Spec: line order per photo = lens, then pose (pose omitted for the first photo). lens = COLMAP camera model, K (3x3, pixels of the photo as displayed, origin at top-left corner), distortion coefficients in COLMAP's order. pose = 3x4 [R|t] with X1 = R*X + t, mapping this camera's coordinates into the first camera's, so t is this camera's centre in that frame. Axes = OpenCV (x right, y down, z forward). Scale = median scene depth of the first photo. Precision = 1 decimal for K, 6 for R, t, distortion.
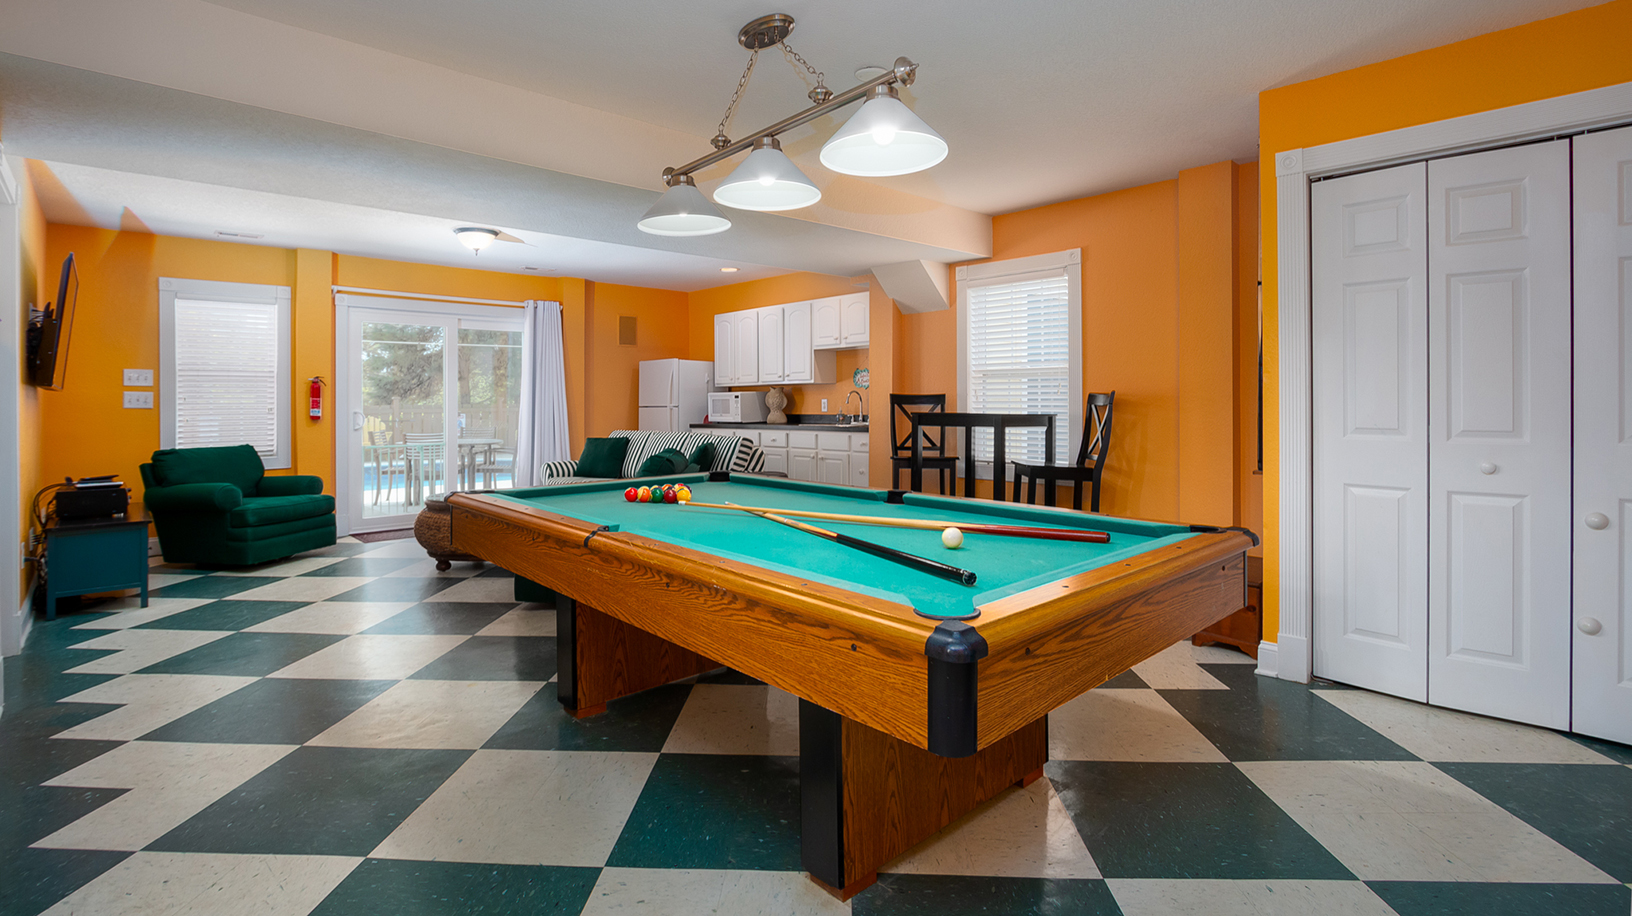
lens RADIAL K [[771.6, 0, 818.8], [0, 771.6, 394.0], [0, 0, 1]] dist [-0.021728, -0.000450]
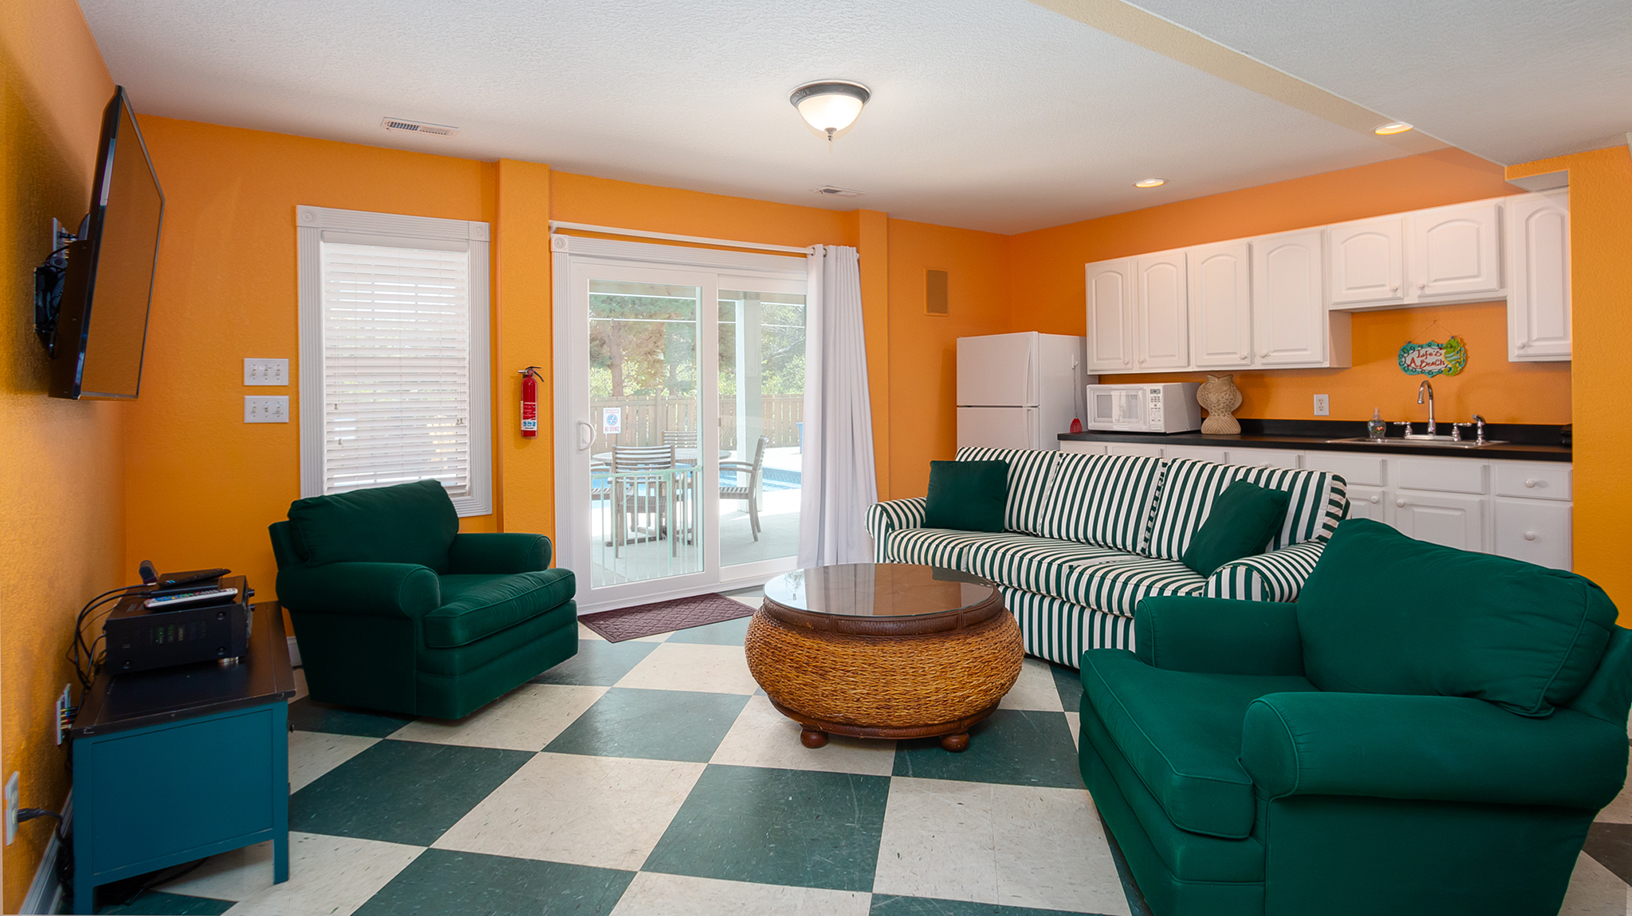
lens RADIAL K [[827.0, 0, 816.5], [0, 827.0, 377.0], [0, 0, 1]] dist [-0.030429, 0.000109]
pose [[0.989951, -0.010455, -0.141024, -0.336261], [0.009874, 0.999940, -0.004823, -0.008980], [0.141066, 0.003383, 0.989994, 0.377937]]
